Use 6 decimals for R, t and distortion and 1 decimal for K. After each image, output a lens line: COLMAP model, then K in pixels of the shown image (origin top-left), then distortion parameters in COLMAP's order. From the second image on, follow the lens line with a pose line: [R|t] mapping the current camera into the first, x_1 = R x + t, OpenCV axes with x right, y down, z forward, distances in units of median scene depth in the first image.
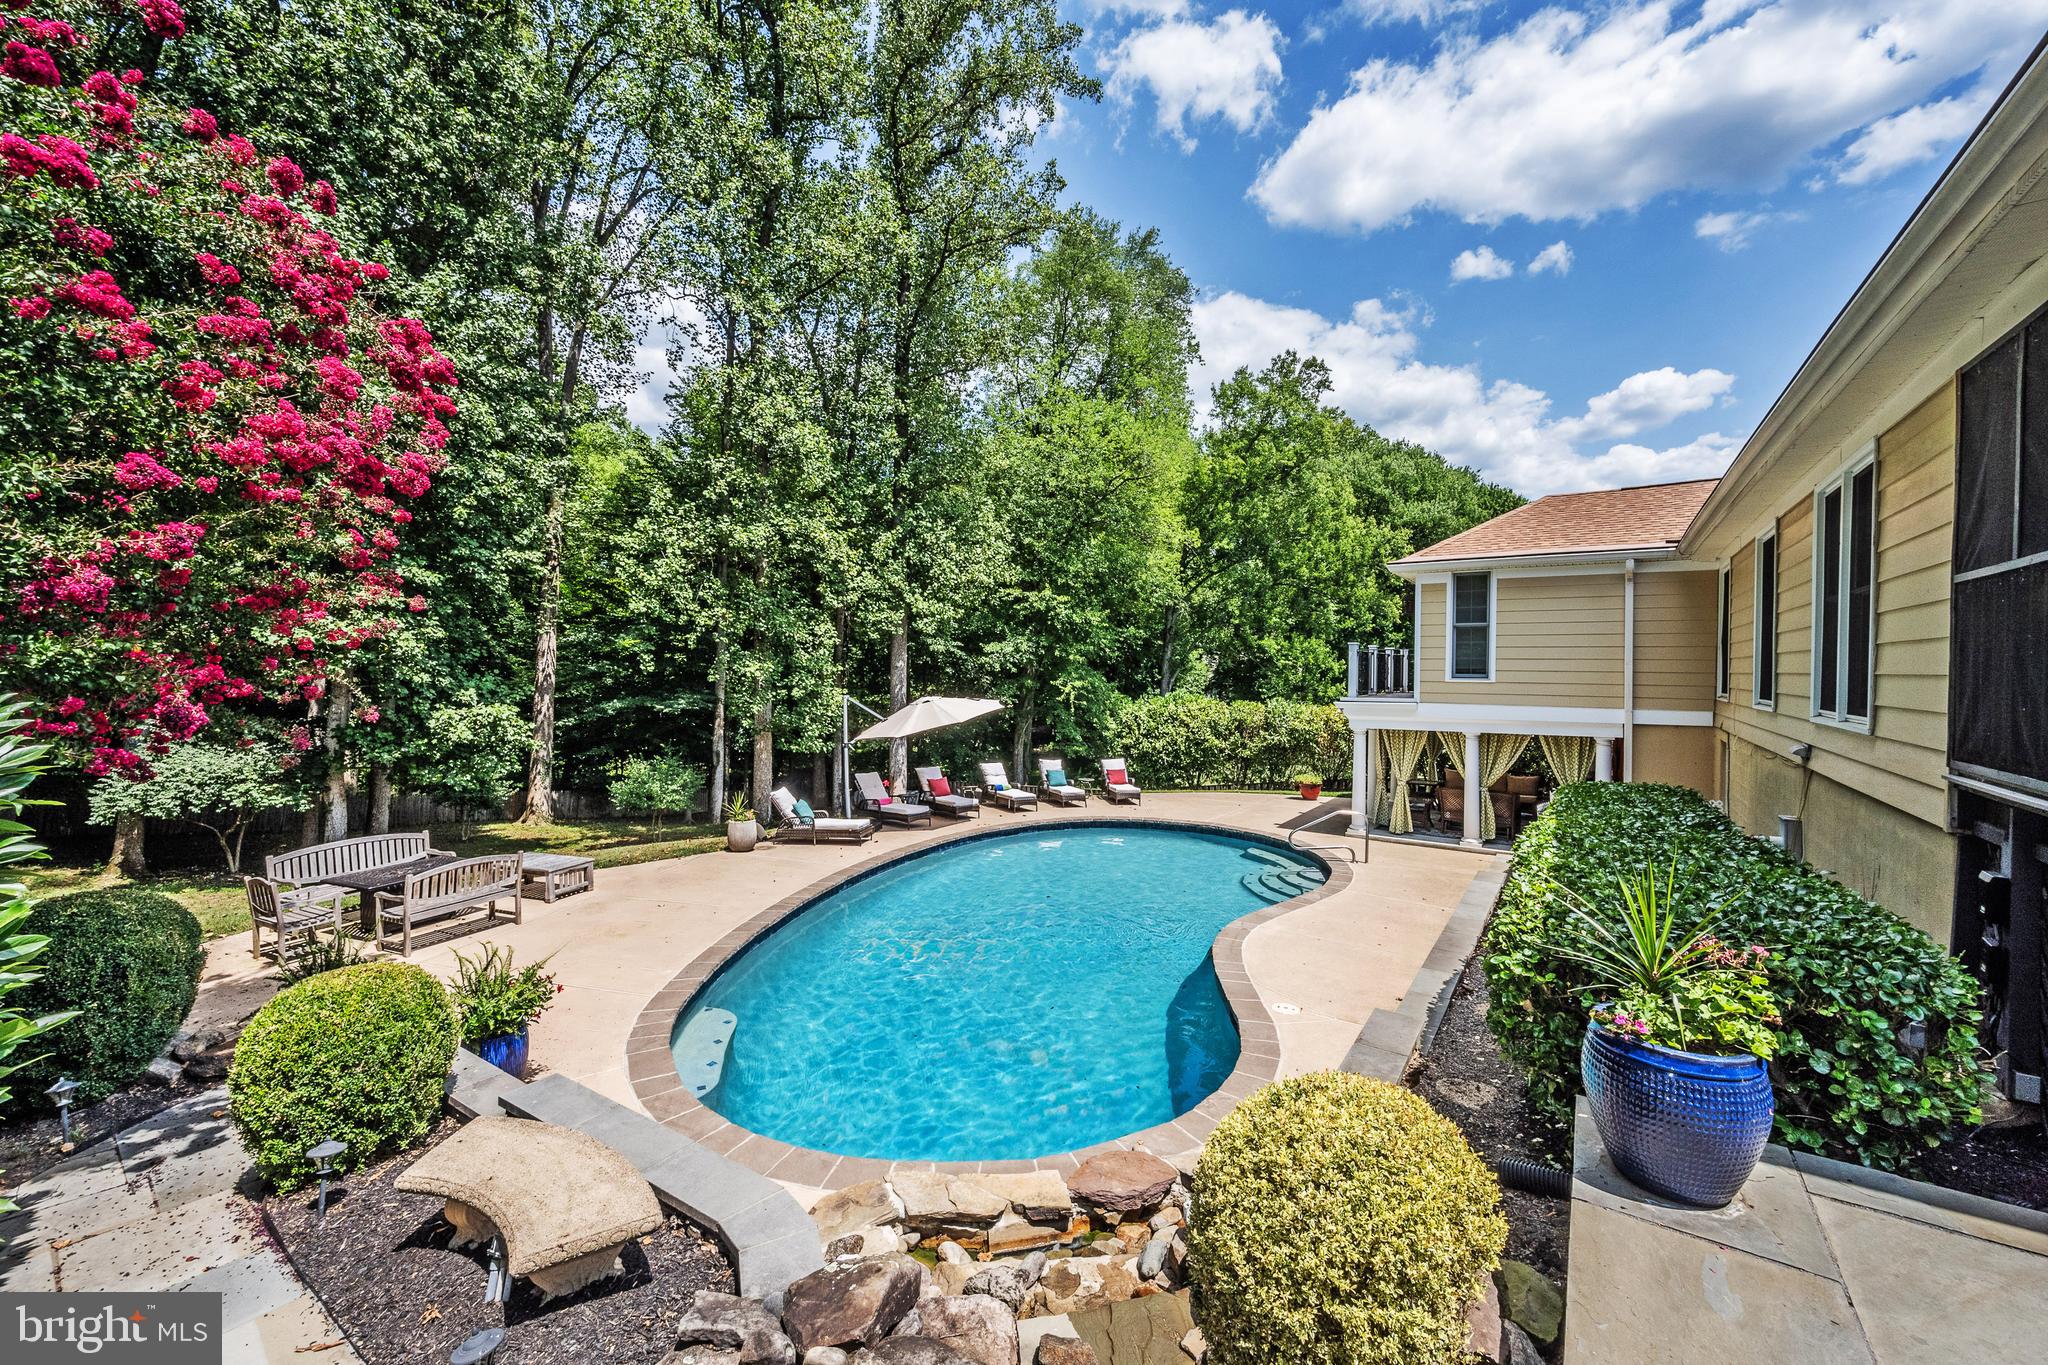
lens RADIAL K [[796.4, 0, 1024.0], [0, 796.4, 682.5], [0, 0, 1]] dist [0.000523, 0.000031]
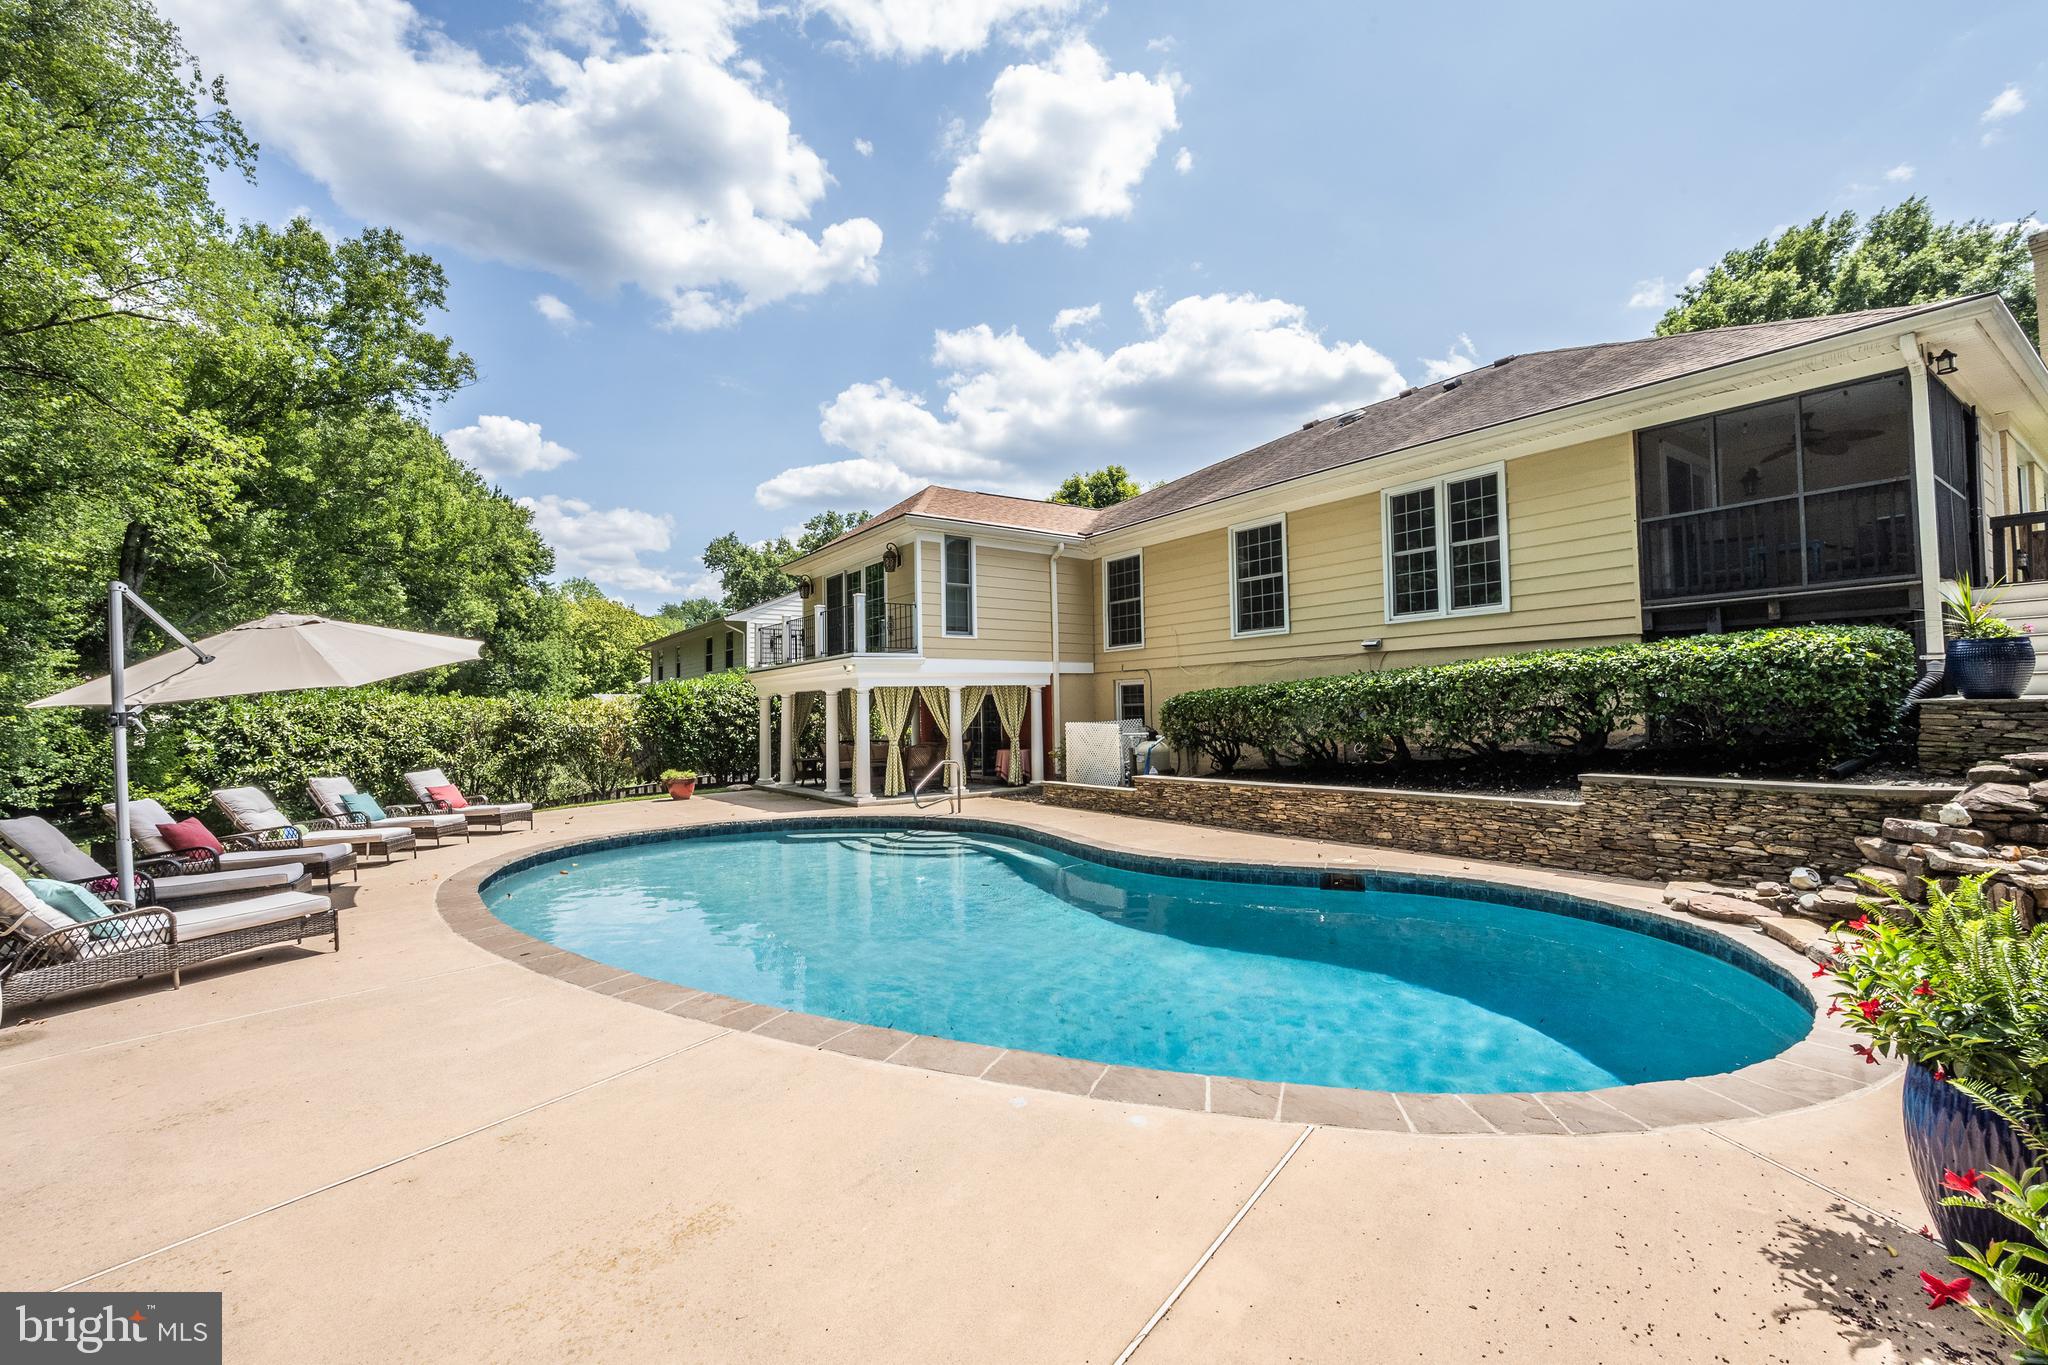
lens RADIAL K [[860.8, 0, 1024.0], [0, 860.8, 682.5], [0, 0, 1]] dist [0.002475, -0.003283]
pose [[0.329224, 0.019896, 0.944042, -0.501773], [0.037636, 0.998707, -0.034173, 0.100794], [-0.943501, 0.046781, 0.328050, 0.536337]]
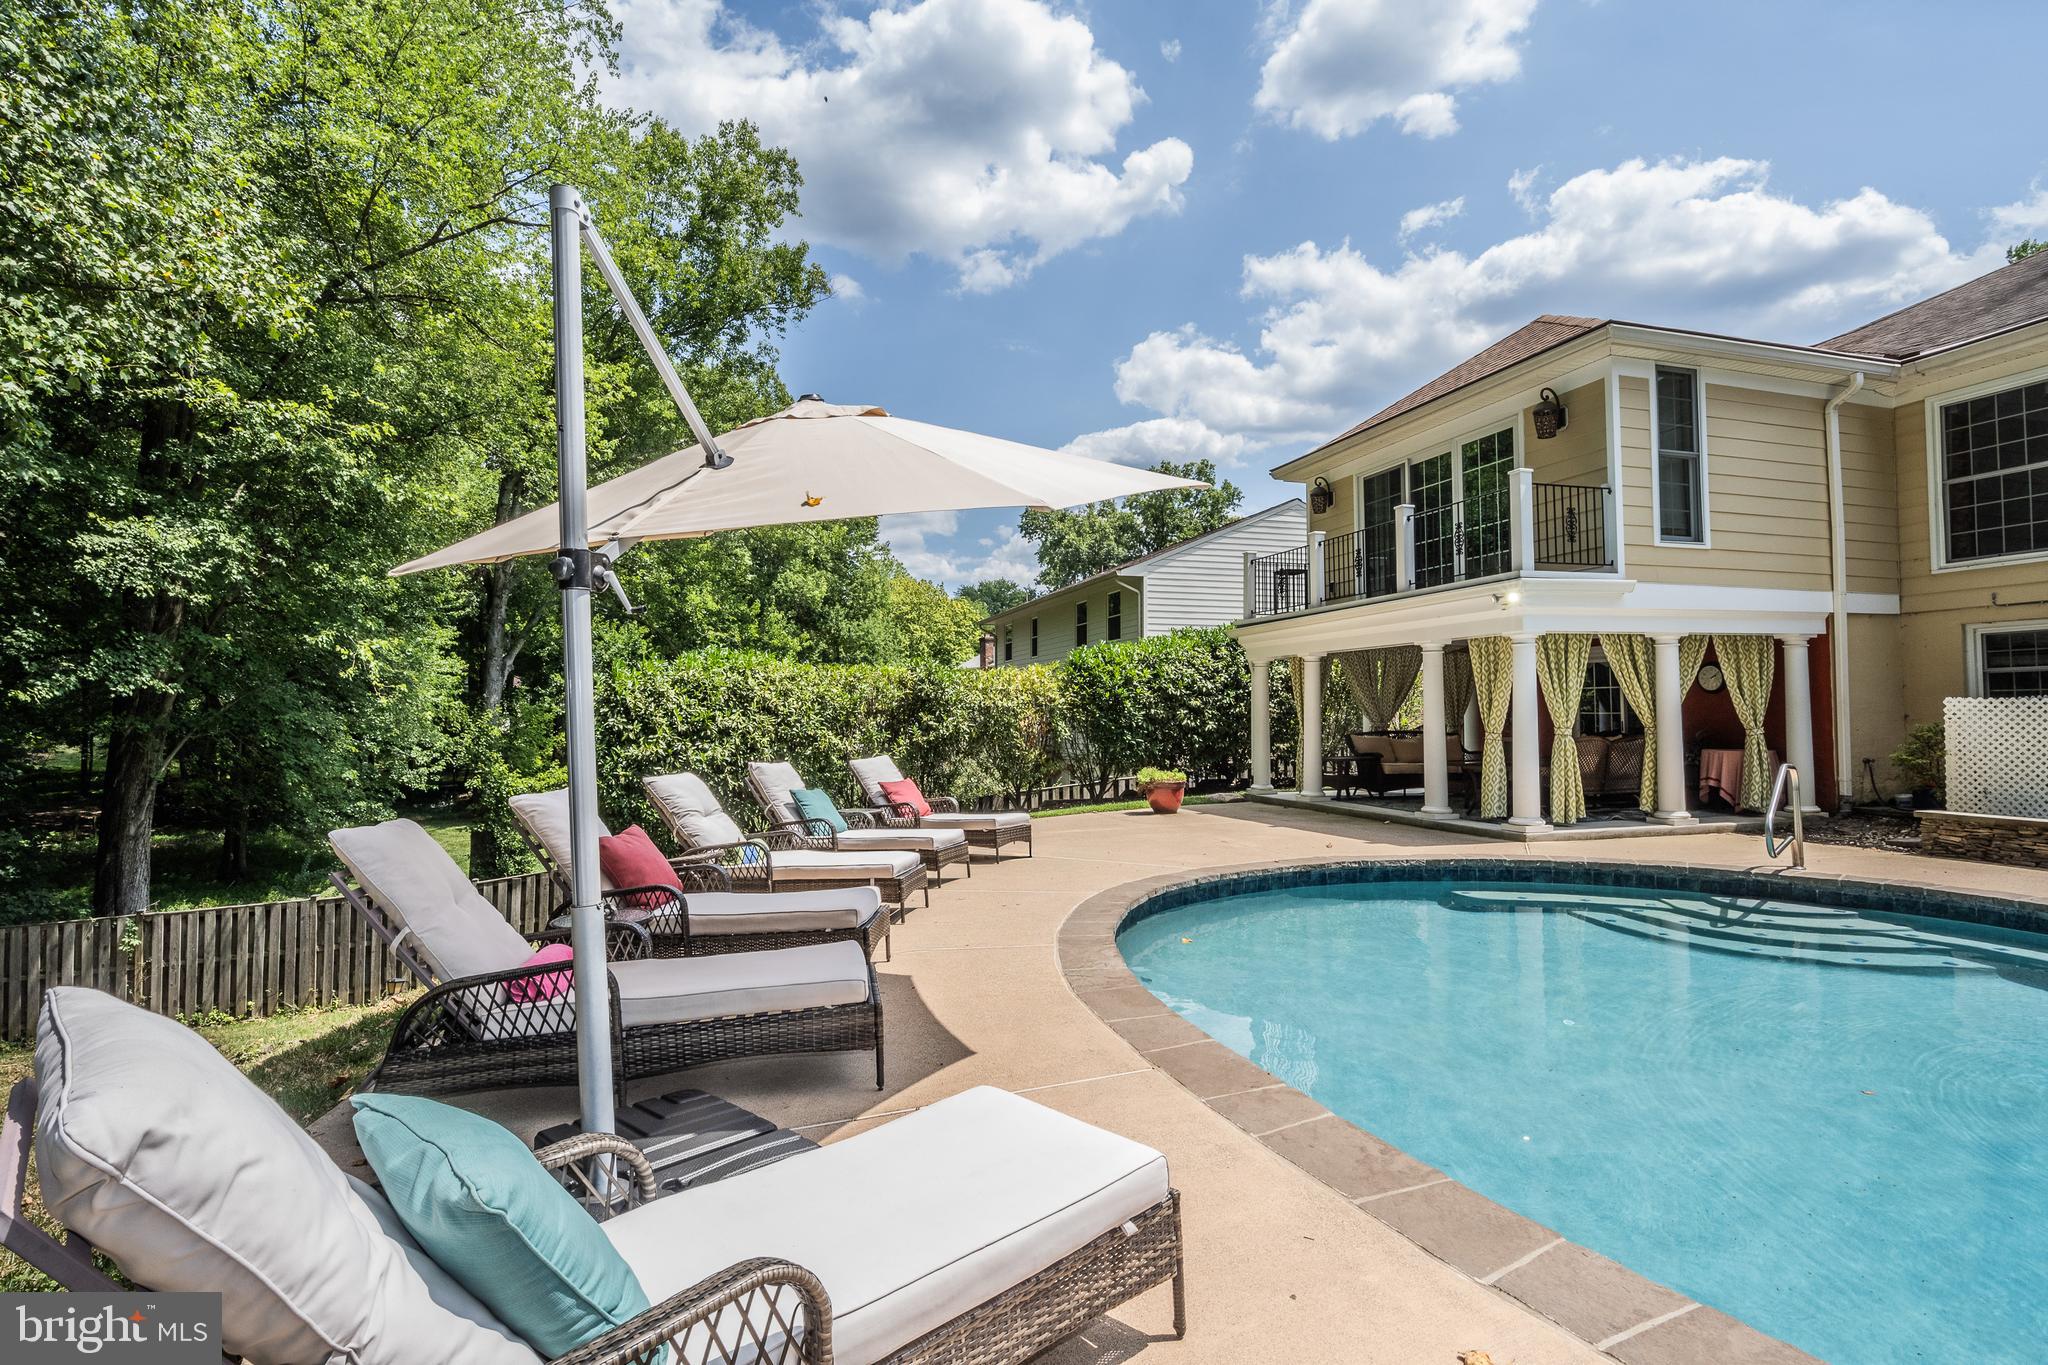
lens RADIAL K [[994.4, 0, 1024.0], [0, 994.4, 682.5], [0, 0, 1]] dist [-0.004845, -0.000337]
pose [[0.604922, 0.015765, 0.796128, -0.334308], [0.024933, 0.998939, -0.038726, 0.116794], [-0.795894, 0.043276, 0.603887, 0.940888]]
